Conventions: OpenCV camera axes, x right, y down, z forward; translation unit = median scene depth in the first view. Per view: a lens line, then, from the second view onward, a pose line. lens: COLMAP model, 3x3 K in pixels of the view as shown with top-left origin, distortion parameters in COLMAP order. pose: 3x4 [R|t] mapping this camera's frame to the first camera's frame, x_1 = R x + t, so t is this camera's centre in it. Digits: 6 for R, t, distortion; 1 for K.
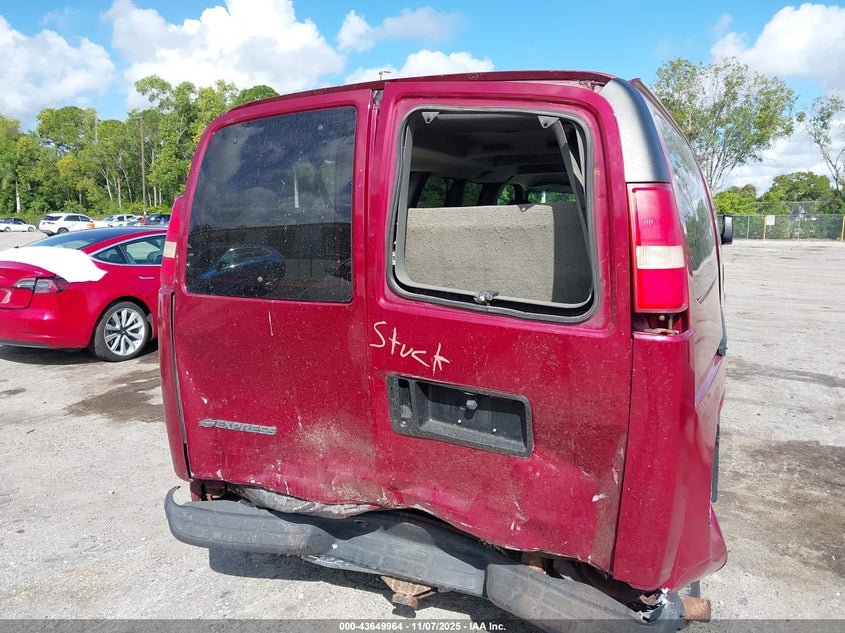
lens RADIAL K [[672.2, 0, 422.5], [0, 672.2, 316.5], [0, 0, 1]] dist [-0.002528, -0.002205]
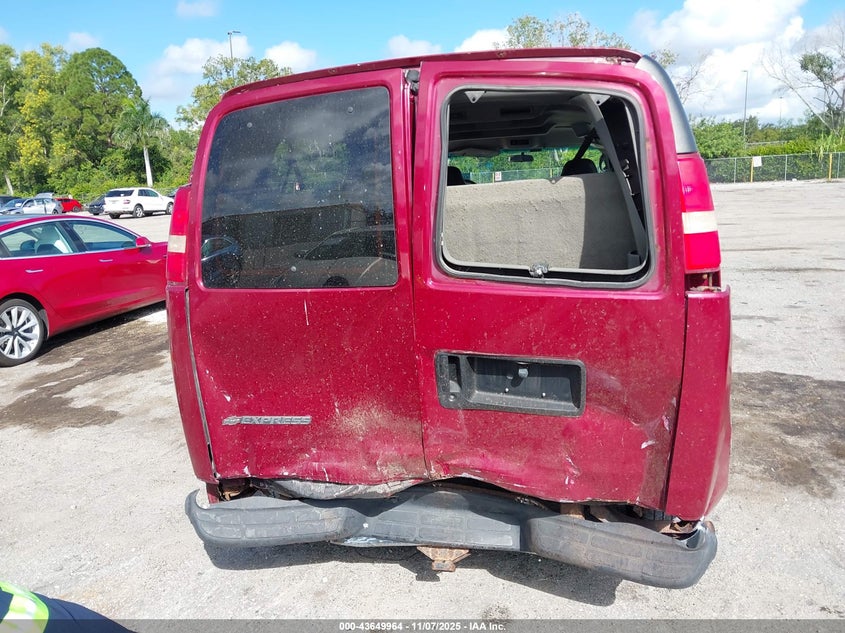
lens RADIAL K [[670.2, 0, 422.5], [0, 670.2, 316.5], [0, 0, 1]] dist [0.015122, -0.006215]
pose [[0.976732, -0.092336, 0.193569, -0.245859], [0.081749, 0.994723, 0.062001, -0.030565], [-0.198272, -0.044734, 0.979126, 0.007968]]
